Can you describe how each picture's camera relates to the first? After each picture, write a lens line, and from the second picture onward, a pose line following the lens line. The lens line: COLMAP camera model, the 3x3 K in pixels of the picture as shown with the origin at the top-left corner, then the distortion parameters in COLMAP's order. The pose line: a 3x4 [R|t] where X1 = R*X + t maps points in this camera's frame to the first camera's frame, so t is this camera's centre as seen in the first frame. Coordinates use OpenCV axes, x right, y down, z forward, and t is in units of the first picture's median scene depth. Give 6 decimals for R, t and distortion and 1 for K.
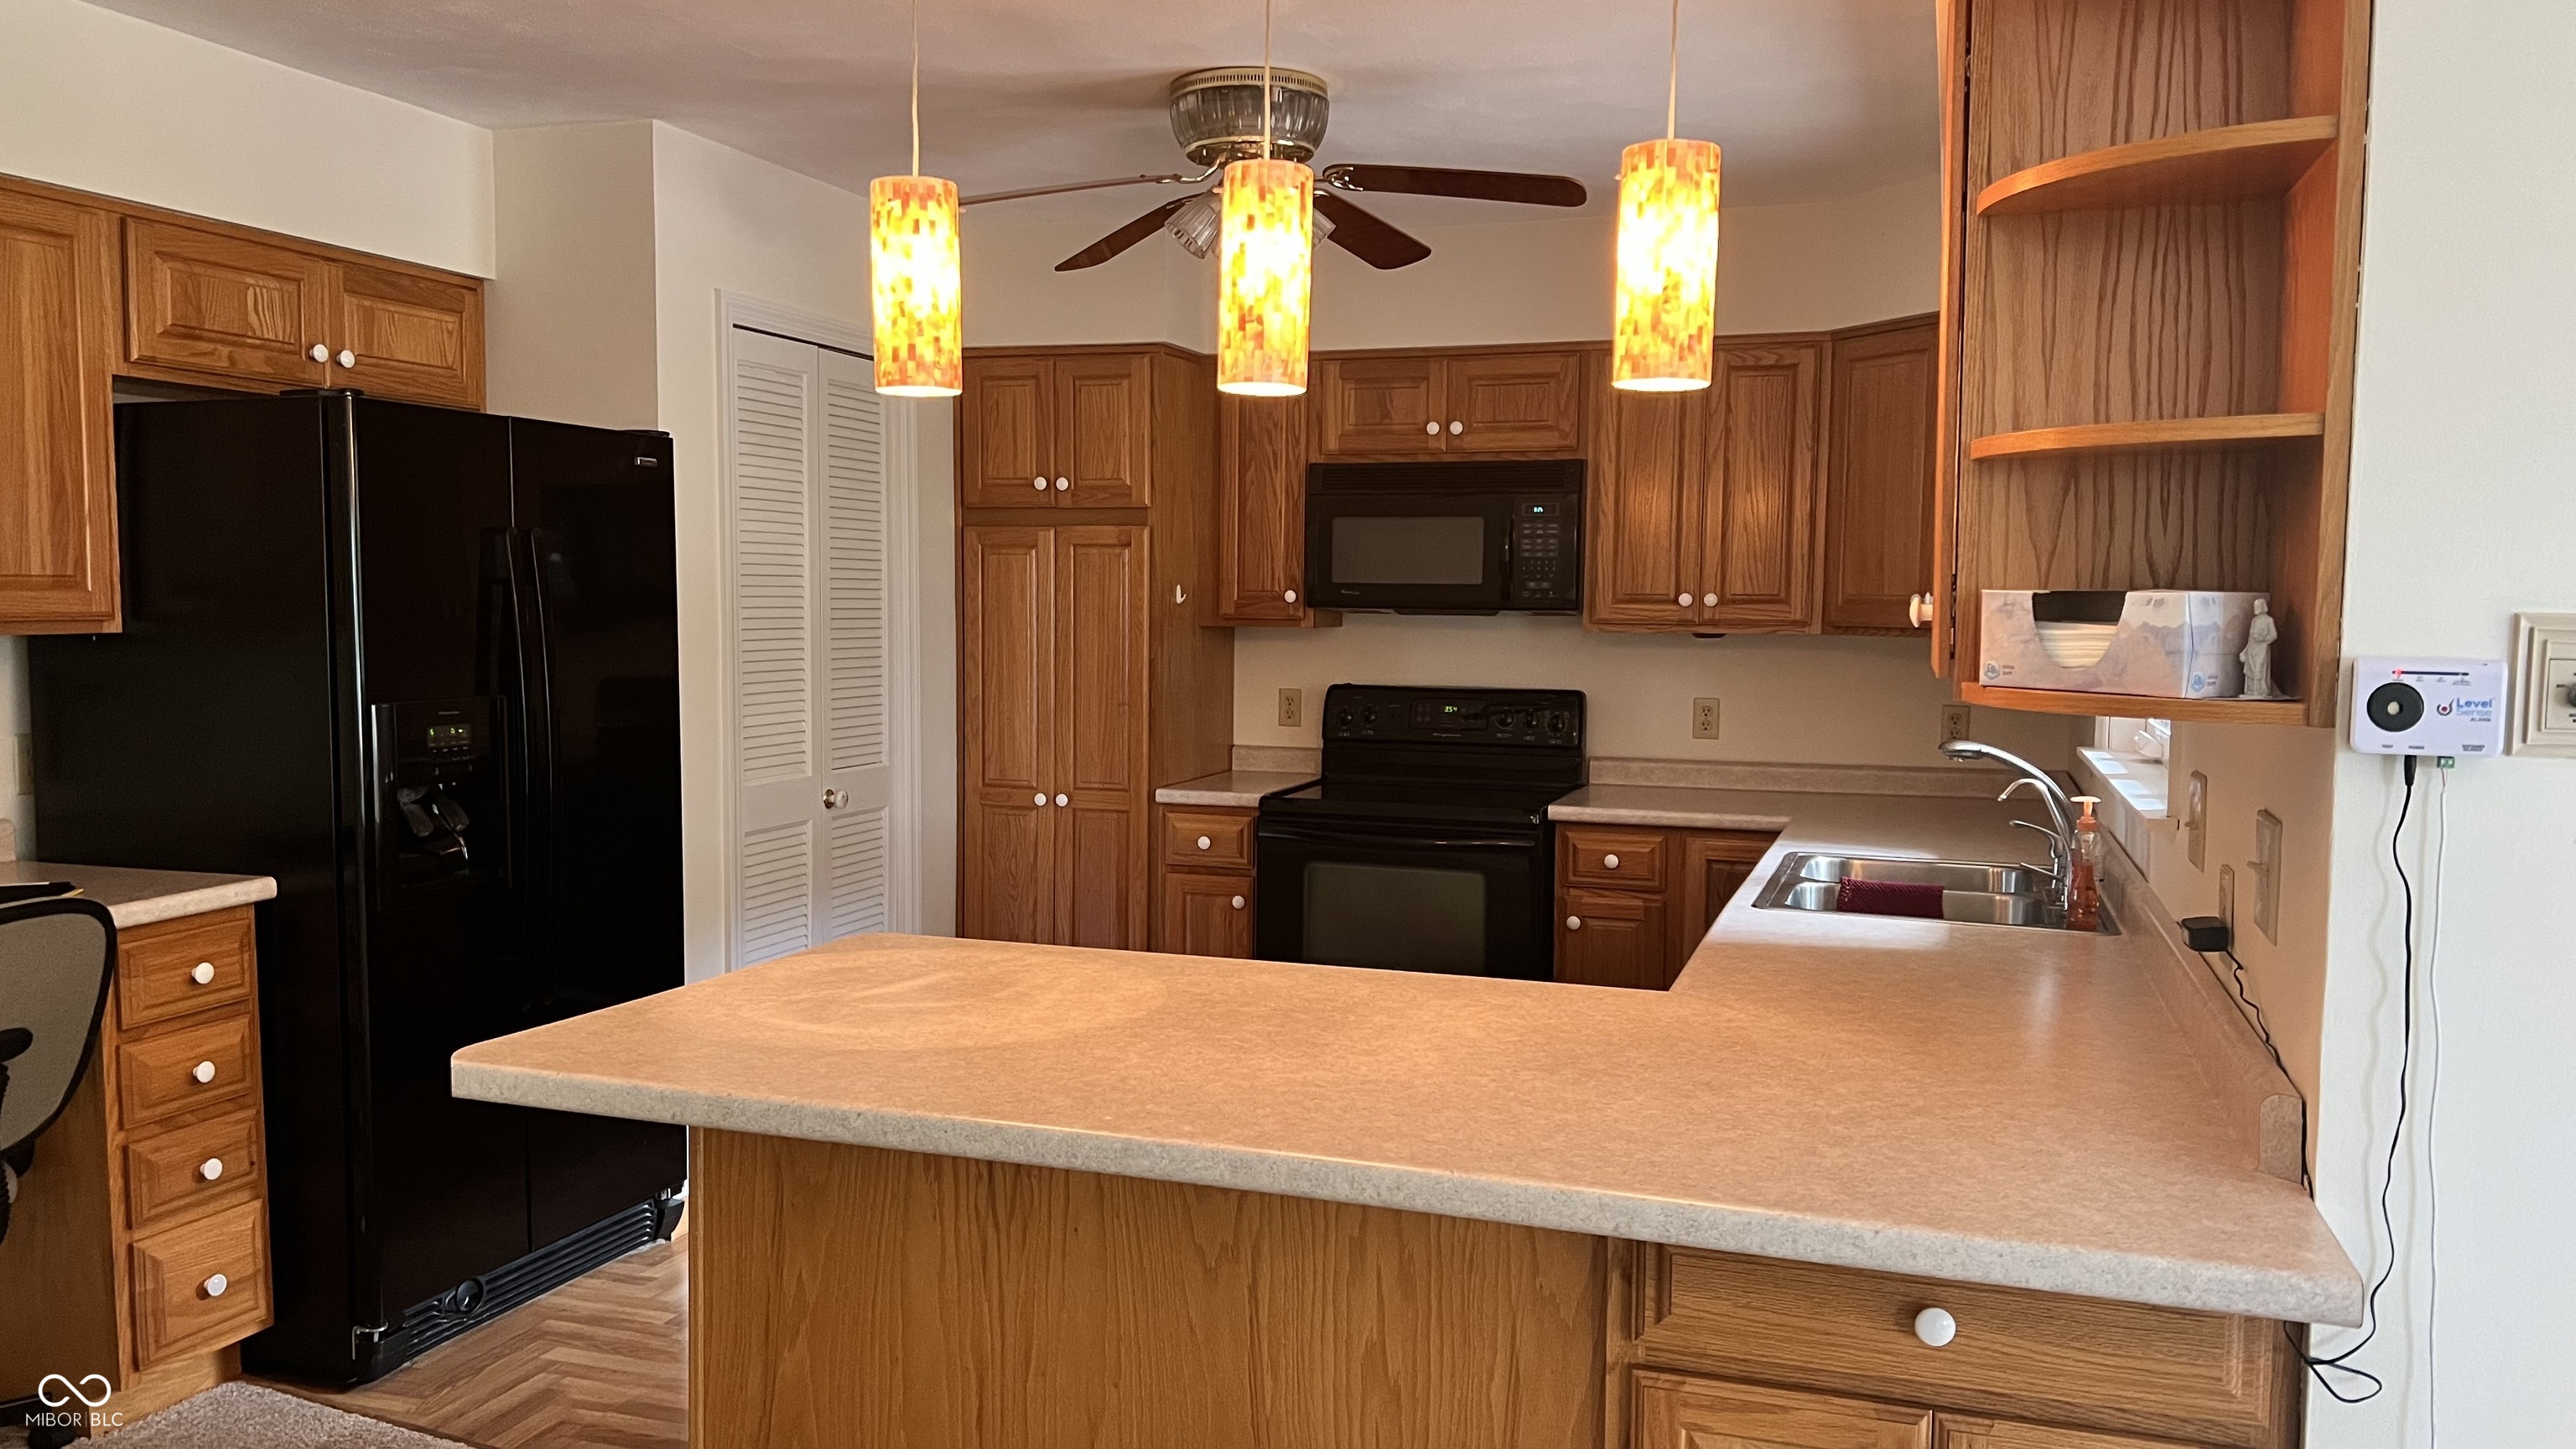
lens RADIAL K [[1917.6, 0, 1261.6], [0, 1917.6, 728.7], [0, 0, 1]] dist [0.064854, -0.086206]
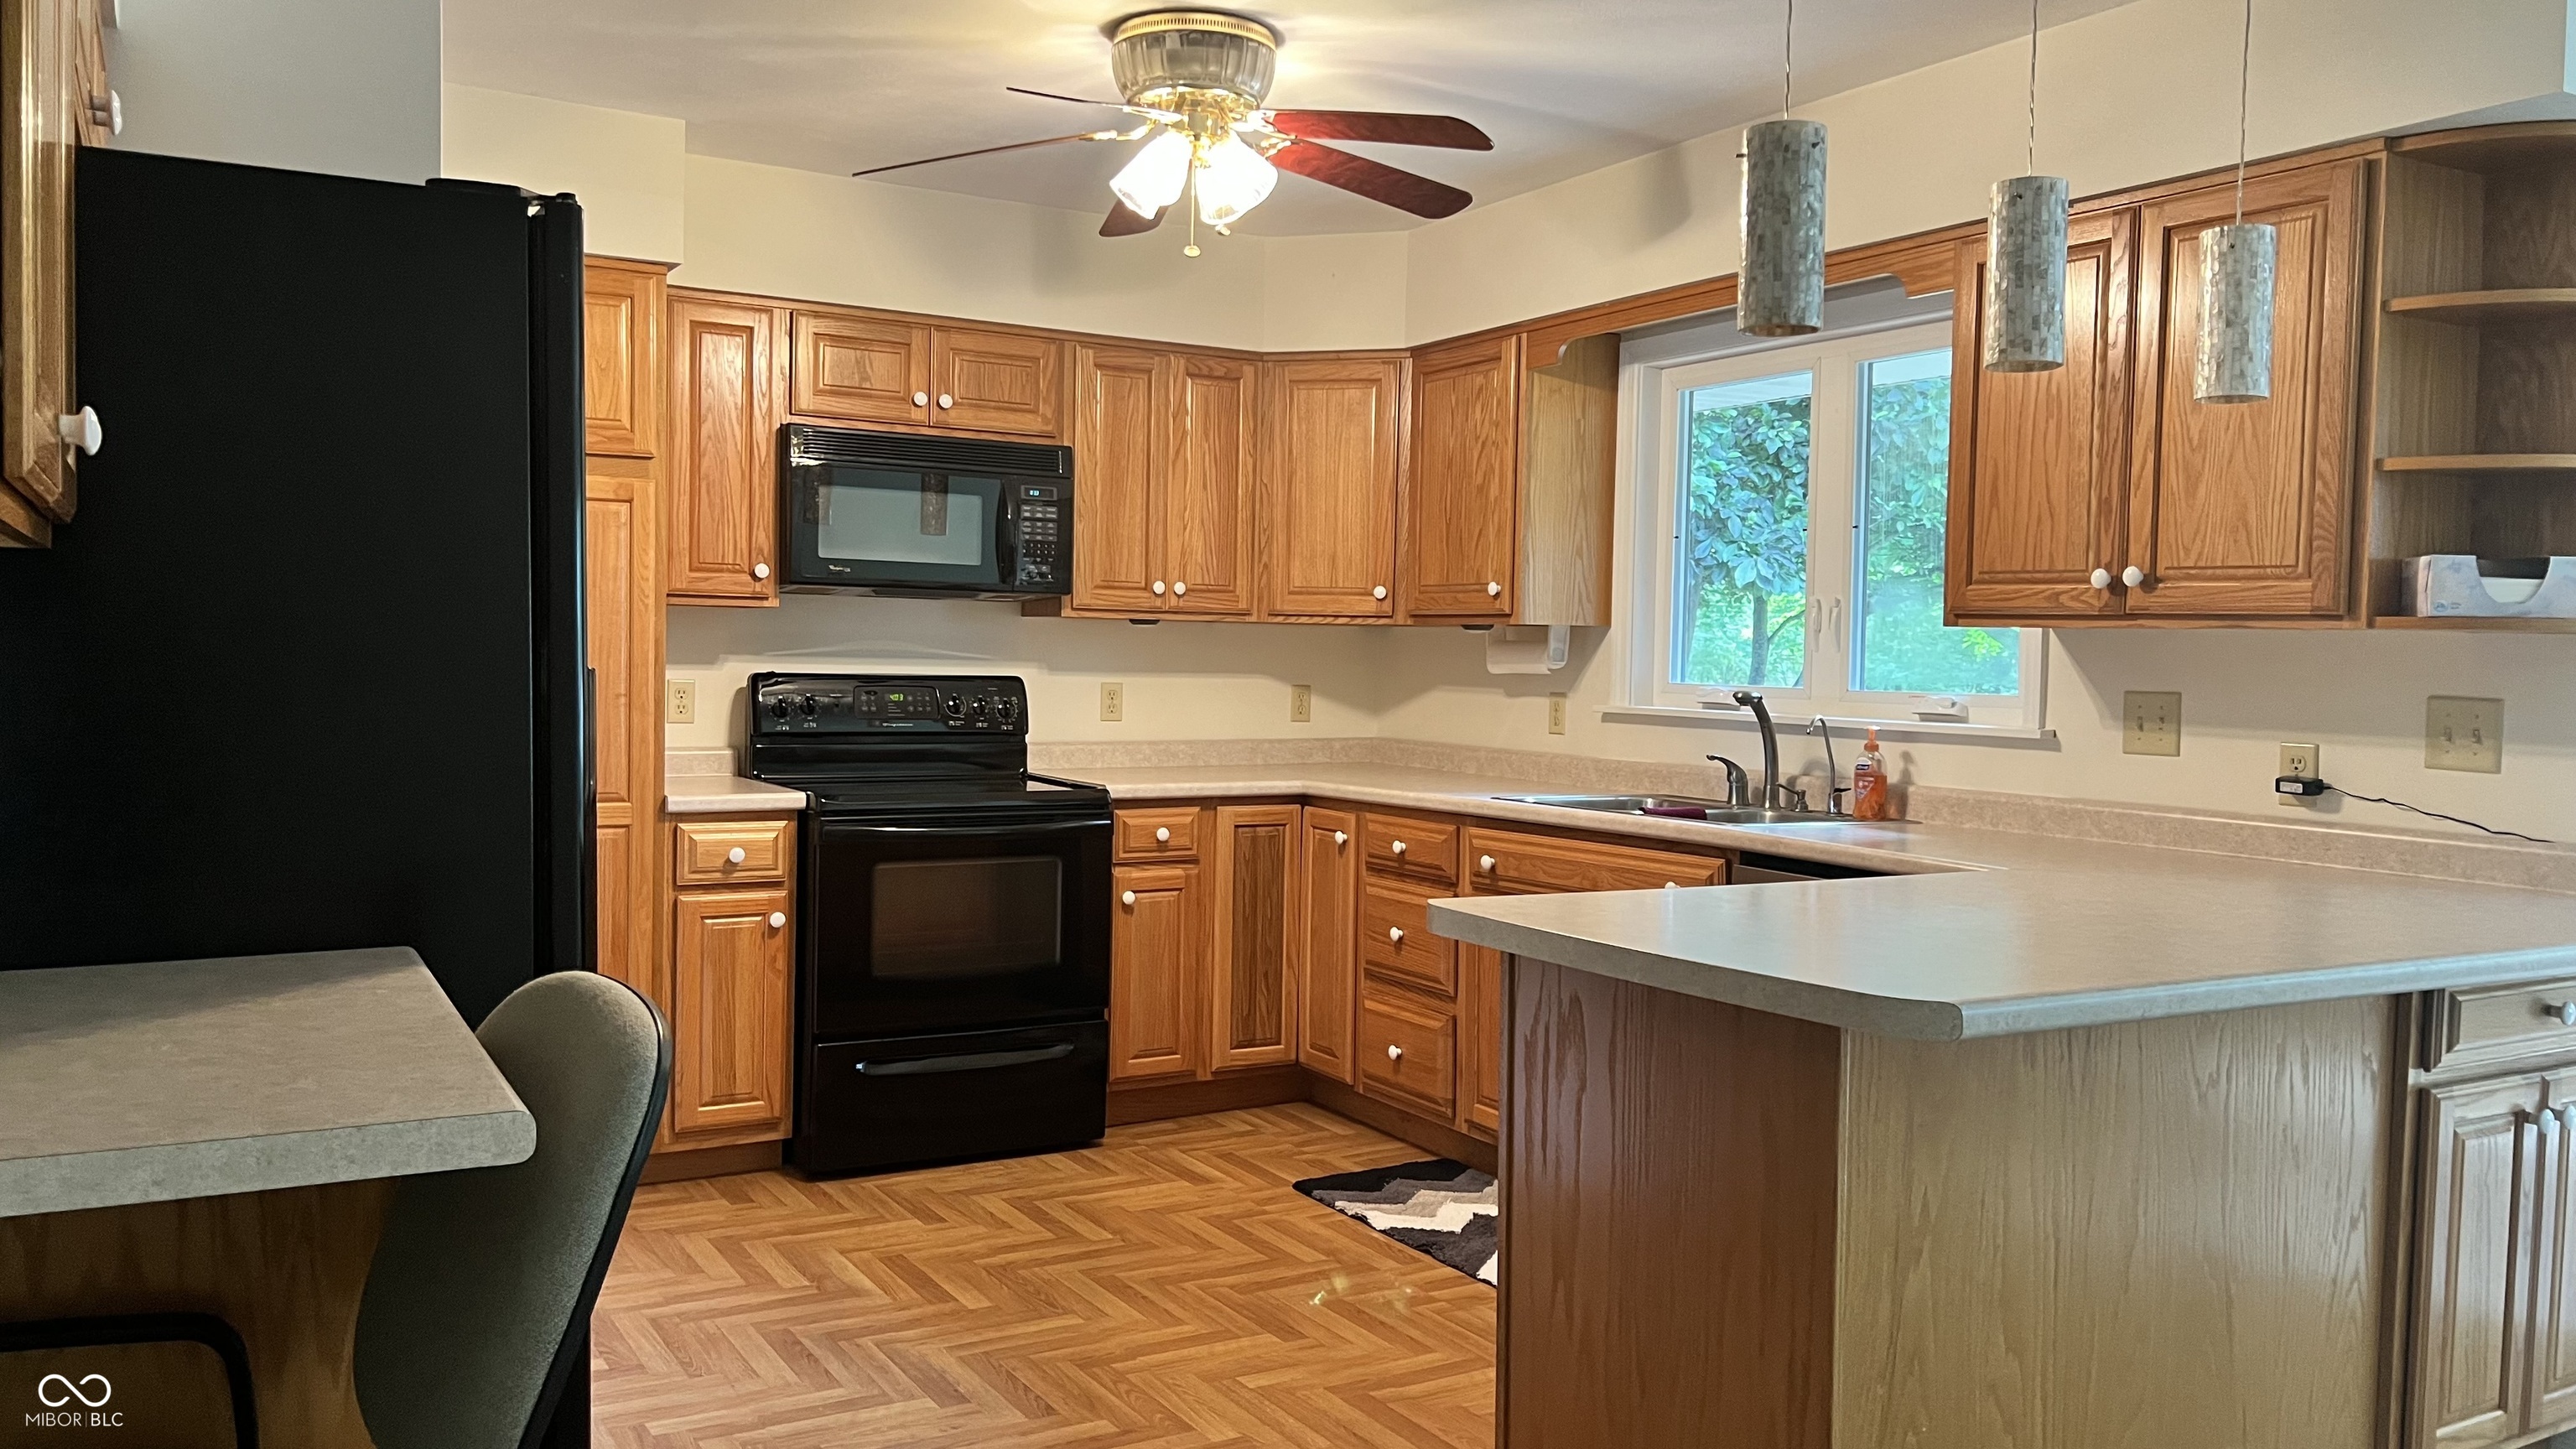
lens RADIAL K [[1917.6, 0, 1286.0], [0, 1917.6, 718.9], [0, 0, 1]] dist [0.064854, -0.086206]
pose [[0.651301, -0.022481, 0.758487, -0.803379], [0.037722, 0.999284, -0.002772, 0.016811], [-0.757882, 0.030417, 0.651683, 0.387505]]
